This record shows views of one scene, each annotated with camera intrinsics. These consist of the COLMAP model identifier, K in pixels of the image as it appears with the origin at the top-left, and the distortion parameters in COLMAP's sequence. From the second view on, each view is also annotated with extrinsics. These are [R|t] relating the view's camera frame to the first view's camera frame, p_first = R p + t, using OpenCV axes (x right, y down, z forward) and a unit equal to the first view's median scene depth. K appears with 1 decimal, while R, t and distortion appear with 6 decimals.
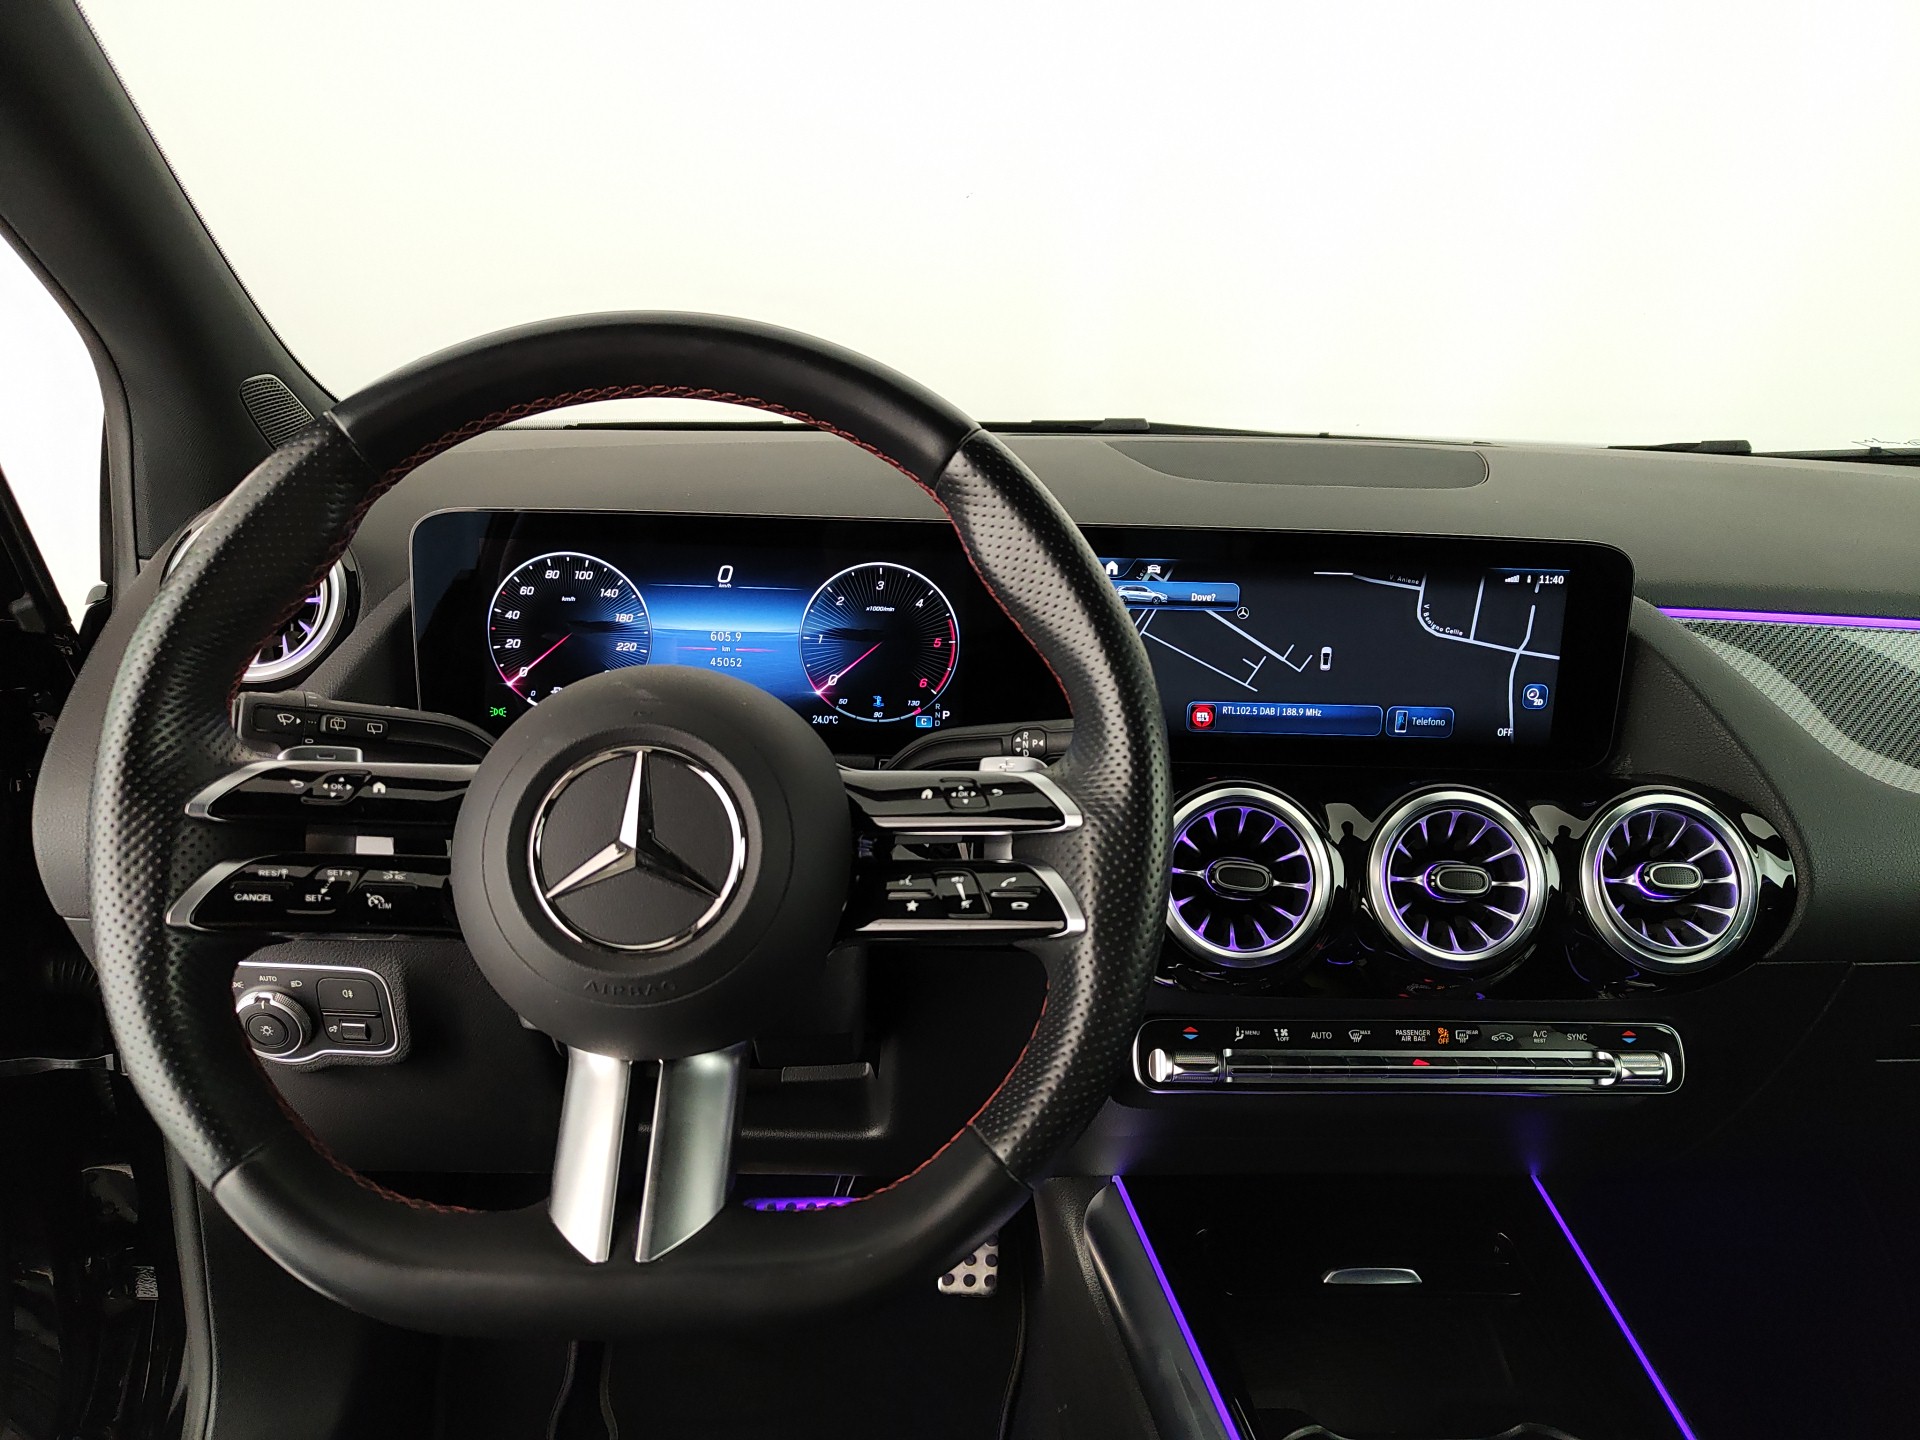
lens RADIAL K [[1394.8, 0, 949.3], [0, 1394.8, 711.9], [0, 0, 1]] dist [0.012526, -0.042520]
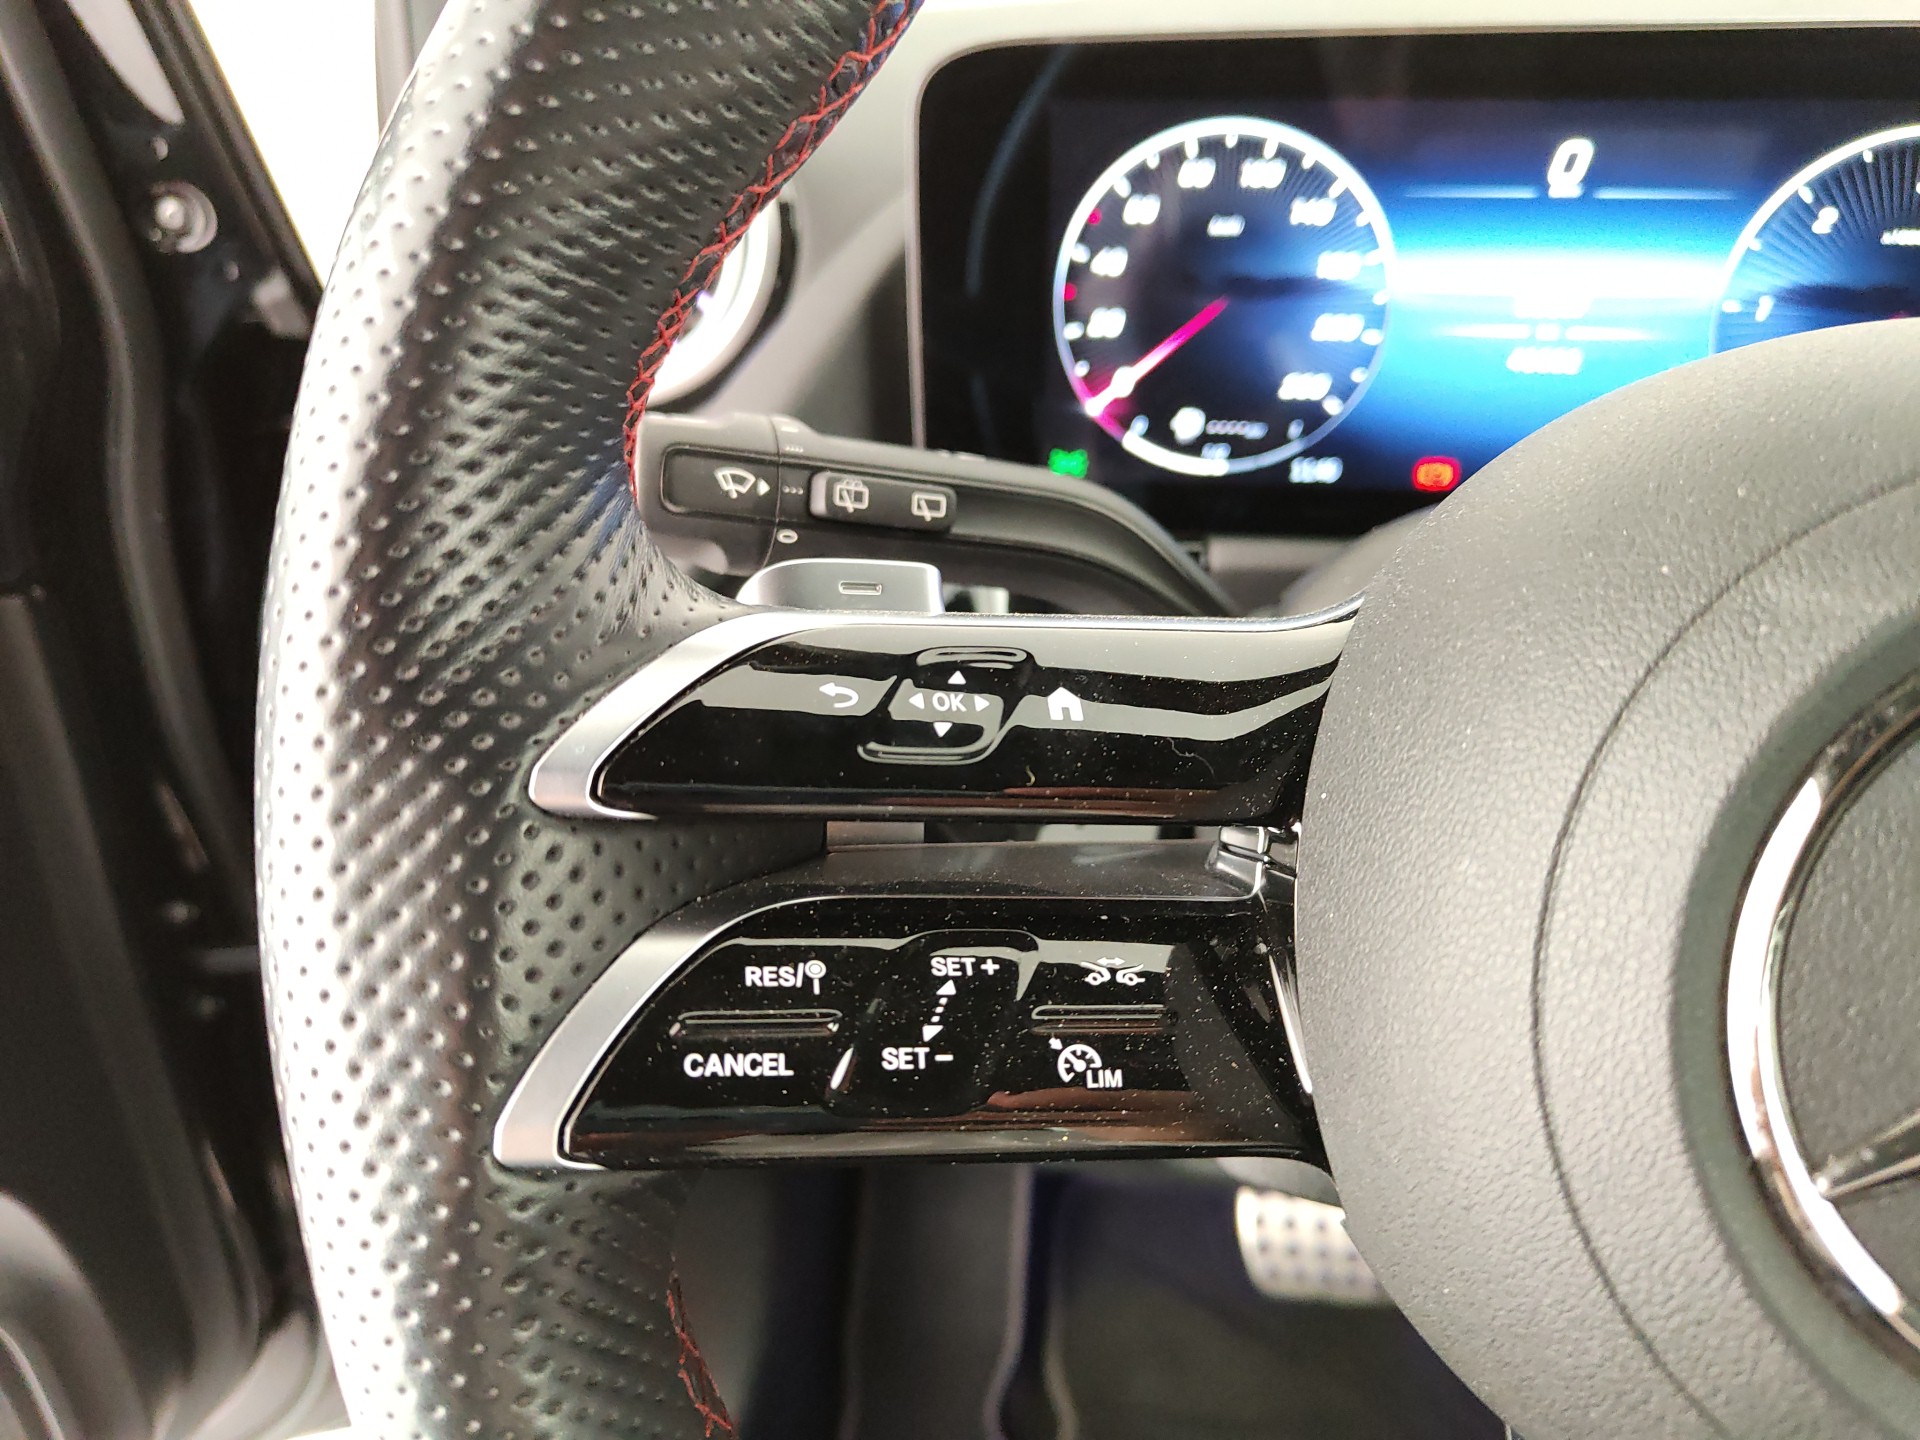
lens RADIAL K [[1394.8, 0, 943.1], [0, 1394.8, 709.8], [0, 0, 1]] dist [0.012526, -0.042520]
pose [[0.979041, 0.042033, -0.199280, -0.262879], [-0.005424, 0.983506, 0.180794, -0.003133], [0.203593, -0.175924, 0.963120, 0.479463]]
